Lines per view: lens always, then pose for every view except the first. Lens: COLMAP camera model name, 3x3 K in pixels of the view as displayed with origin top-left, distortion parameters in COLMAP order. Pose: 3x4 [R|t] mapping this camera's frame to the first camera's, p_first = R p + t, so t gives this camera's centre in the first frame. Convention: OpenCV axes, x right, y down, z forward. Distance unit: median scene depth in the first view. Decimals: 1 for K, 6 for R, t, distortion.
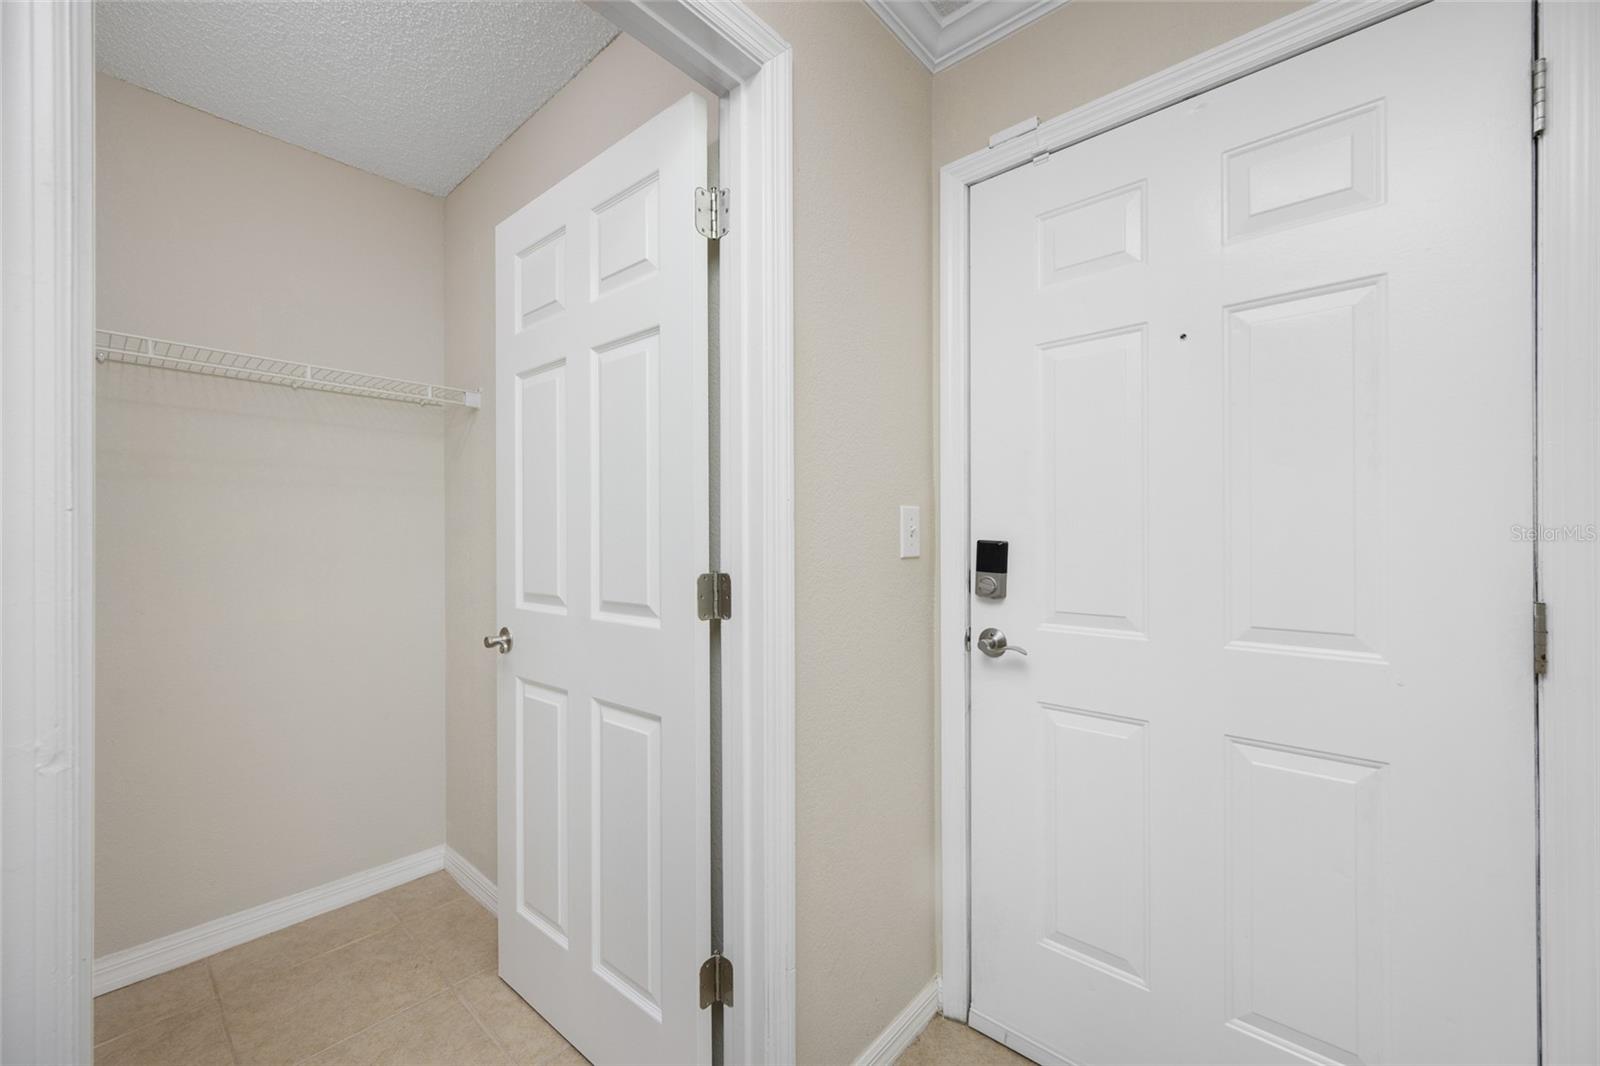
lens RADIAL K [[628.9, 0, 803.4], [0, 628.9, 538.1], [0, 0, 1]] dist [-0.001025, 0.000238]
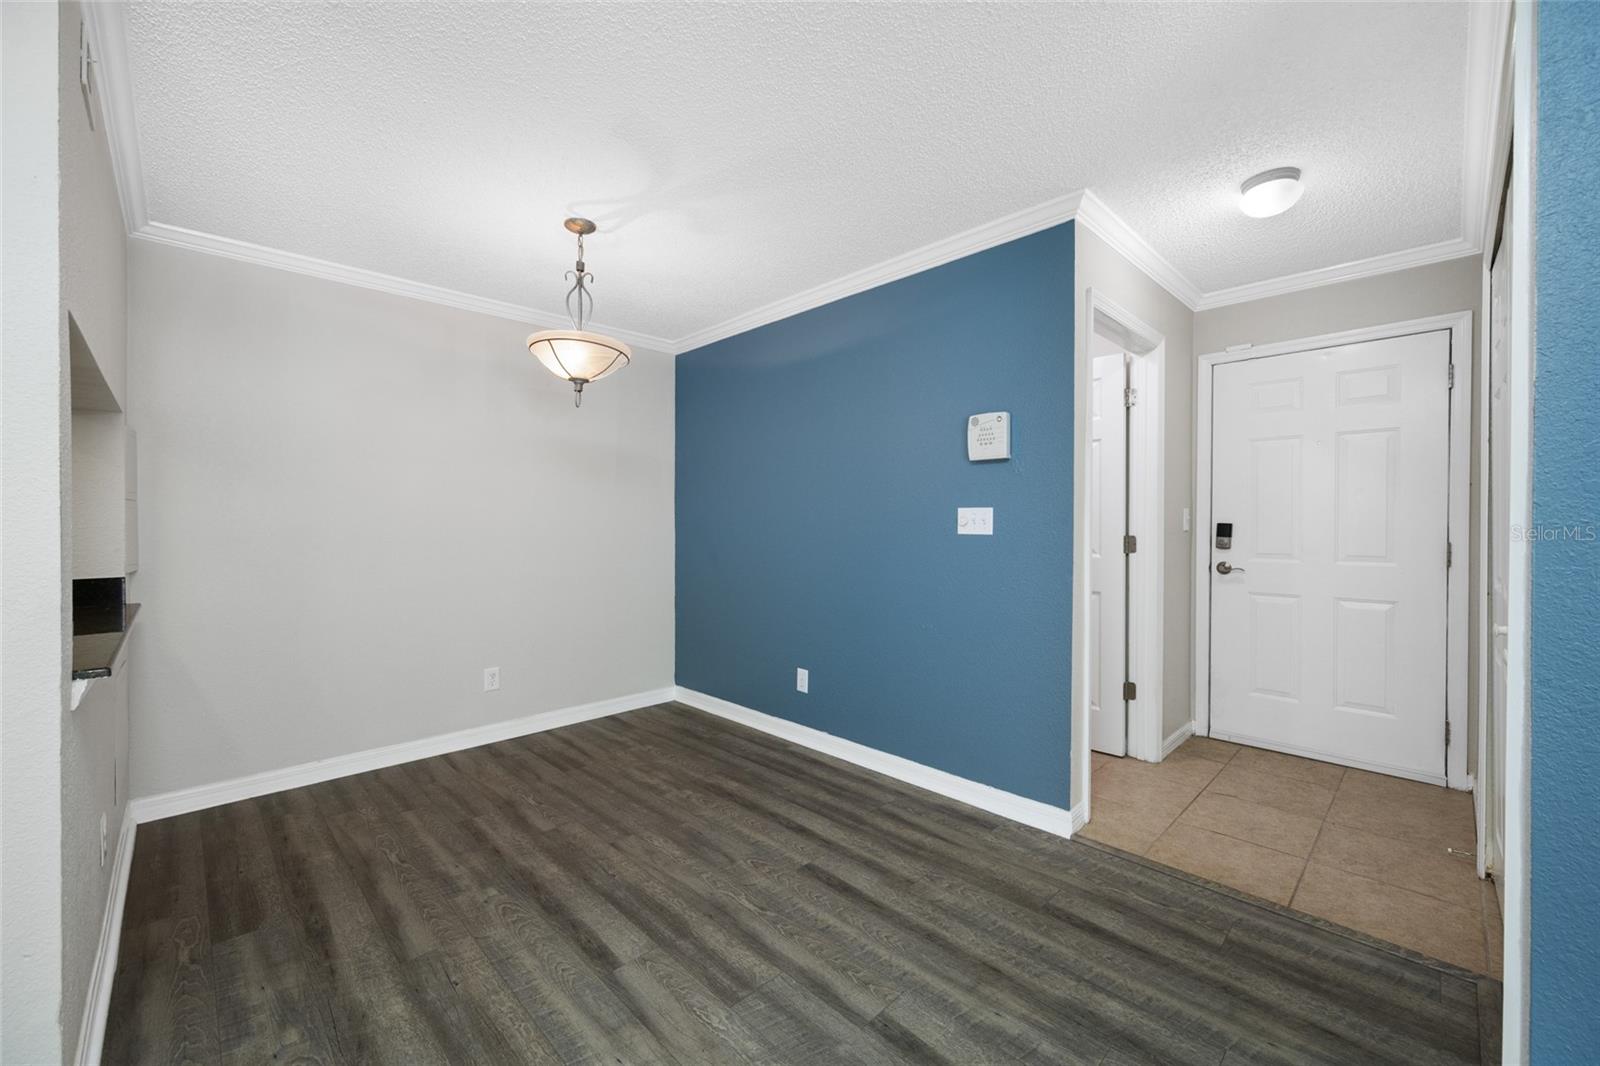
lens RADIAL K [[633.9, 0, 798.4], [0, 633.9, 535.0], [0, 0, 1]] dist [-0.000106, -0.000062]
pose [[0.997023, -0.001003, -0.077096, -1.076899], [0.002498, 0.999810, 0.019308, -0.001466], [0.077062, -0.019443, 0.996837, -1.431041]]
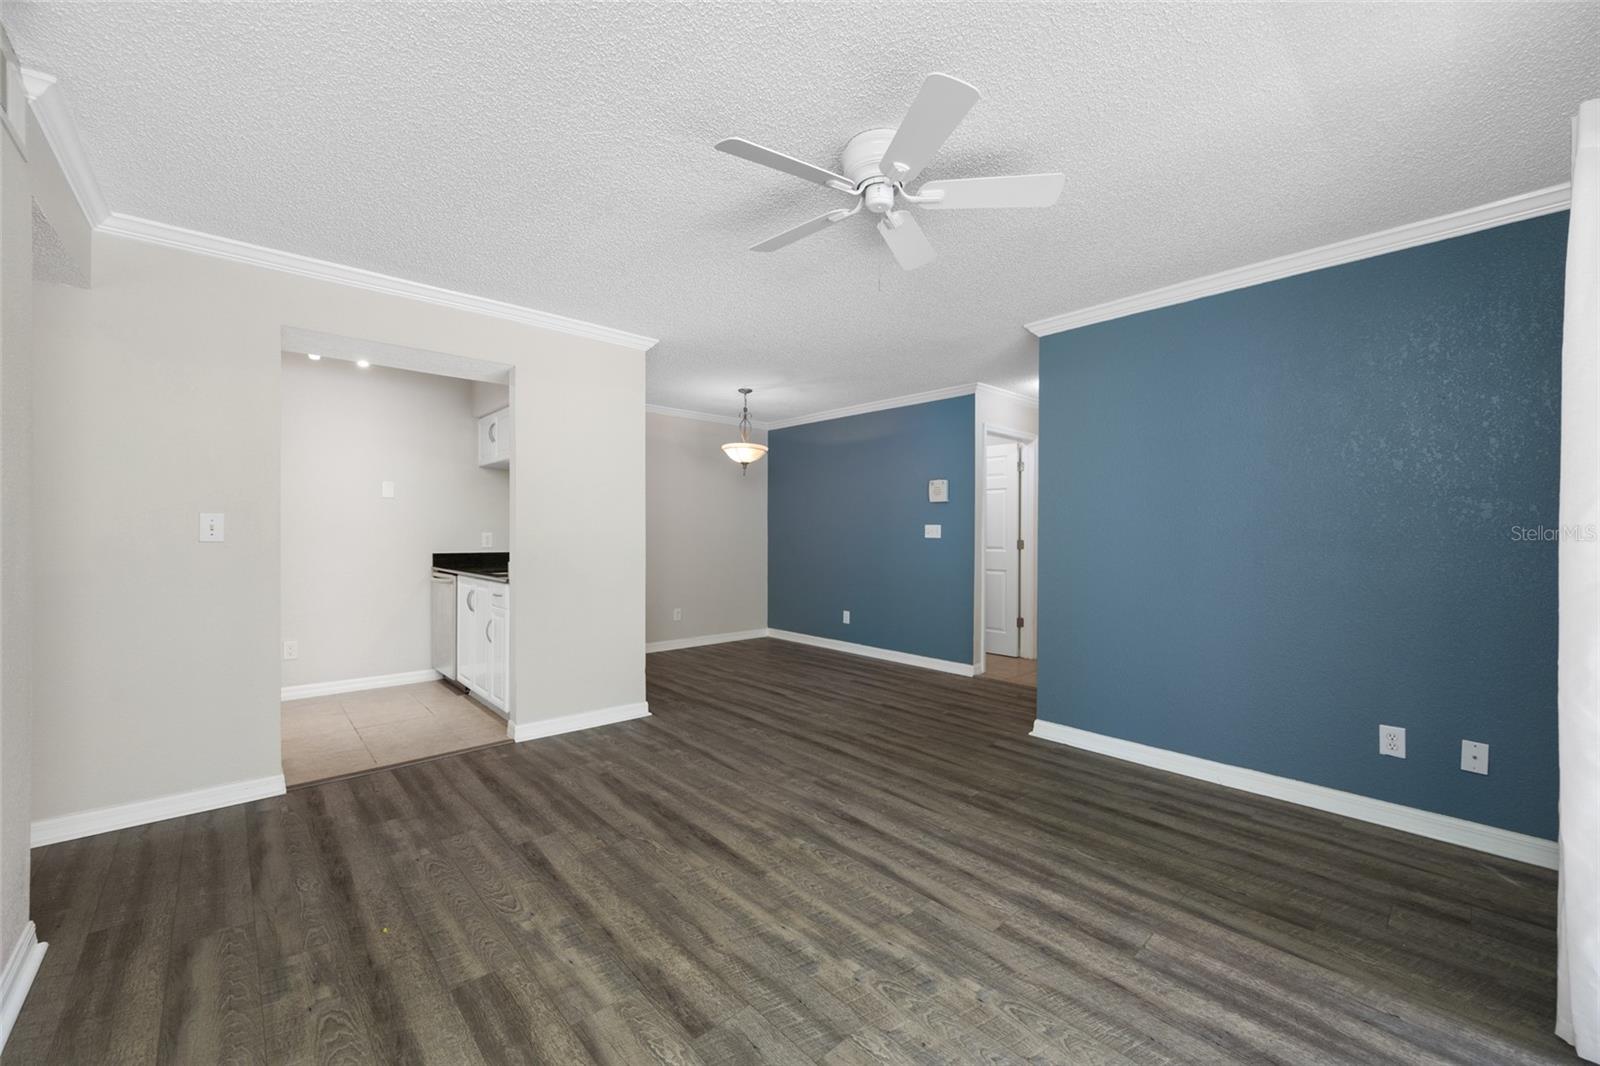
lens RADIAL K [[622.7, 0, 800.0], [0, 622.7, 533.0], [0, 0, 1]] dist [-0.000136, 0.000022]
pose [[0.993724, 0.006741, -0.111652, -1.088533], [-0.006660, 0.999977, 0.001101, 0.005566], [0.111657, -0.000351, 0.993747, -3.385789]]
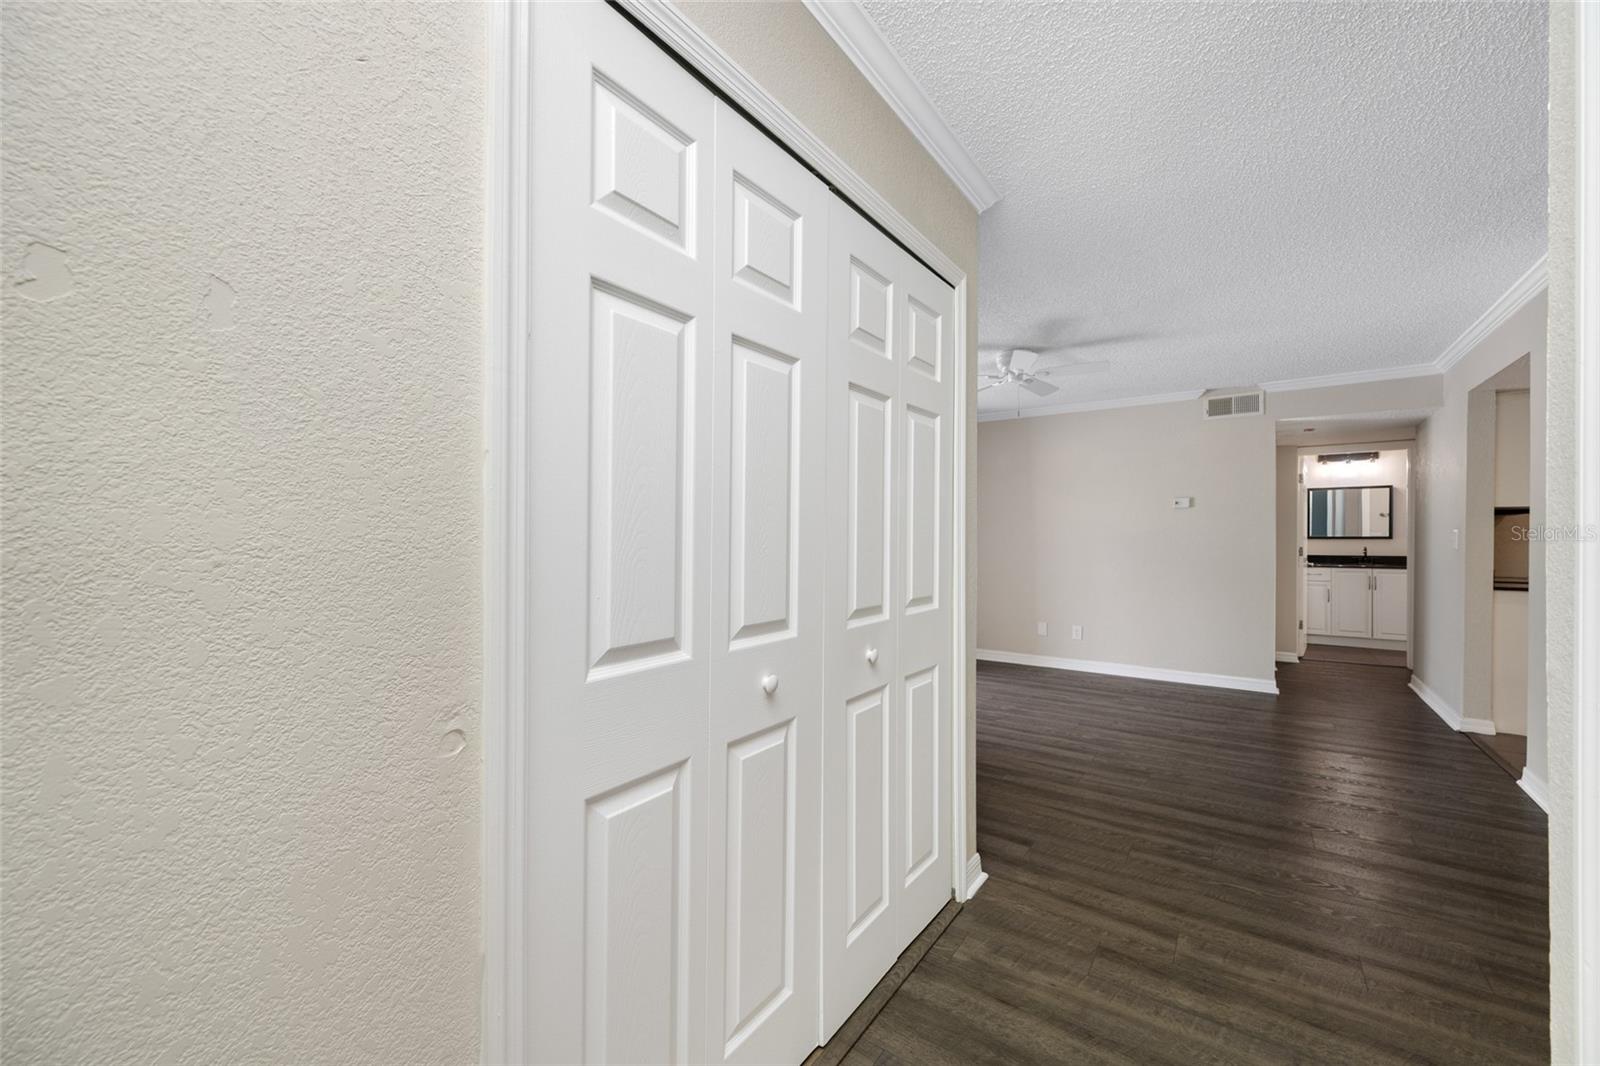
lens RADIAL K [[628.9, 0, 803.4], [0, 628.9, 538.1], [0, 0, 1]] dist [-0.001025, 0.000238]
pose [[-0.994584, 0.000722, -0.103935, 0.167818], [0.000553, 0.999998, 0.001655, -0.007341], [0.103936, 0.001588, -0.994583, 0.712979]]
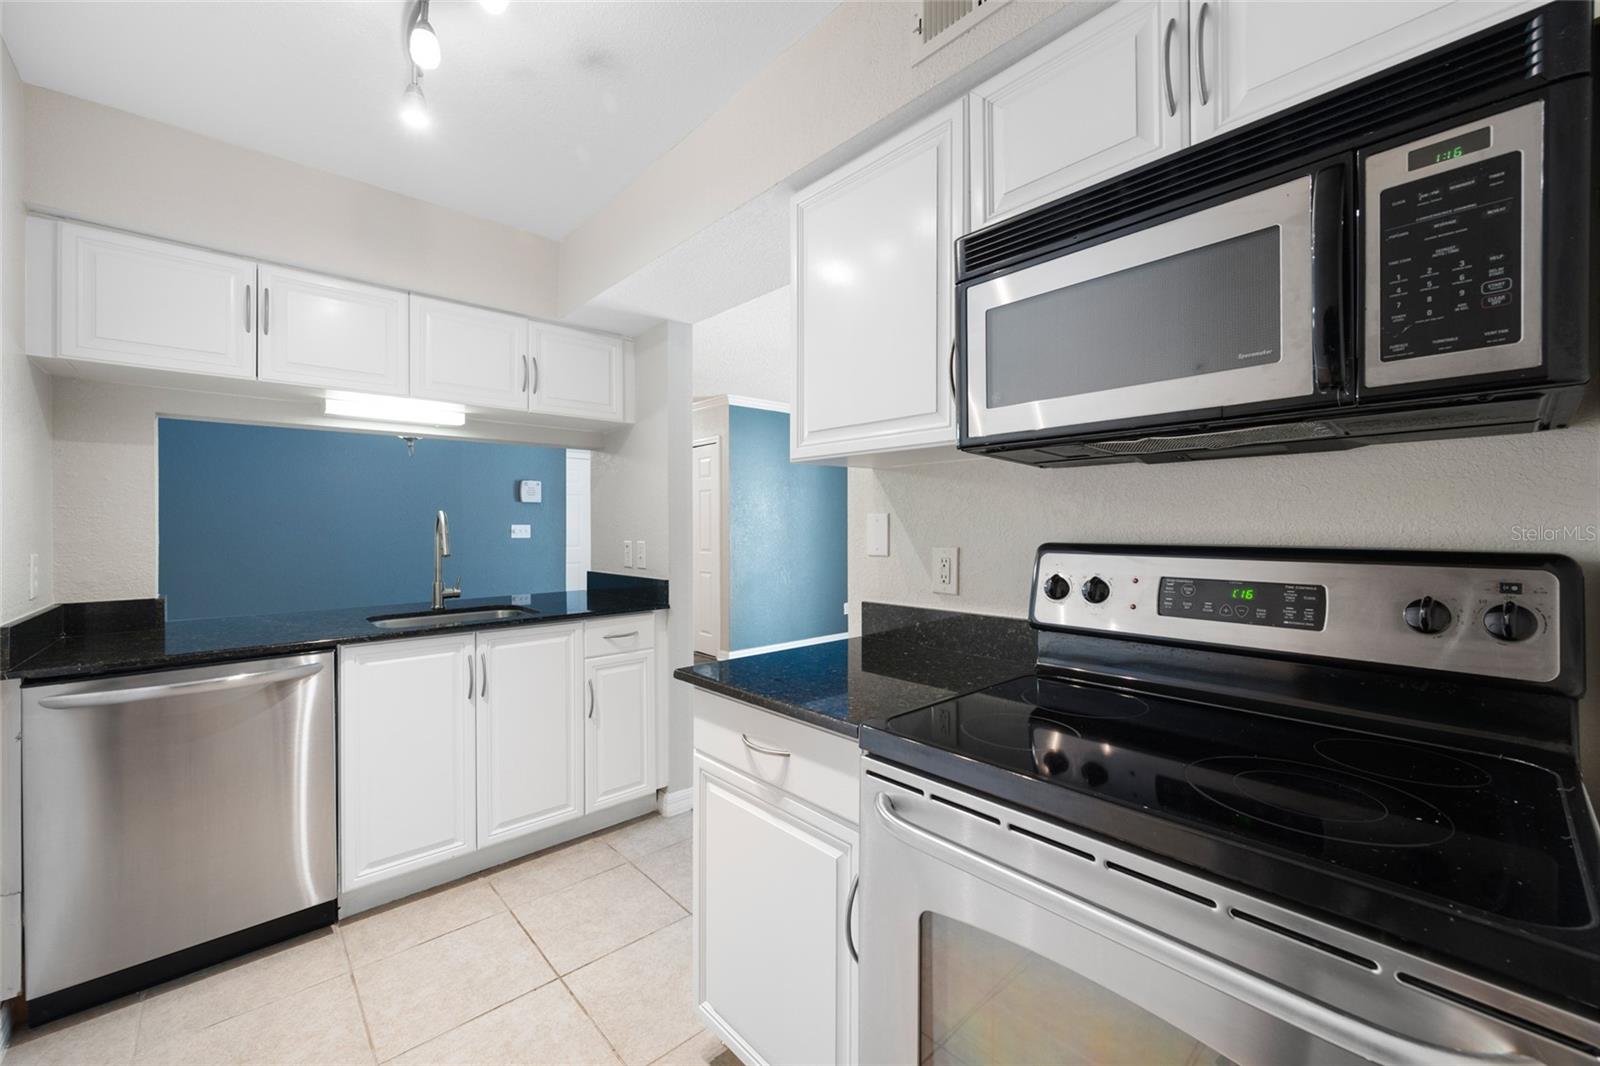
lens RADIAL K [[637.8, 0, 798.0], [0, 637.8, 528.3], [0, 0, 1]] dist [-0.000206, 0.000342]
pose [[0.116246, -0.001868, 0.993219, -4.306877], [0.007574, 0.999971, 0.000994, -0.014407], [-0.993192, 0.007407, 0.116257, -1.648466]]
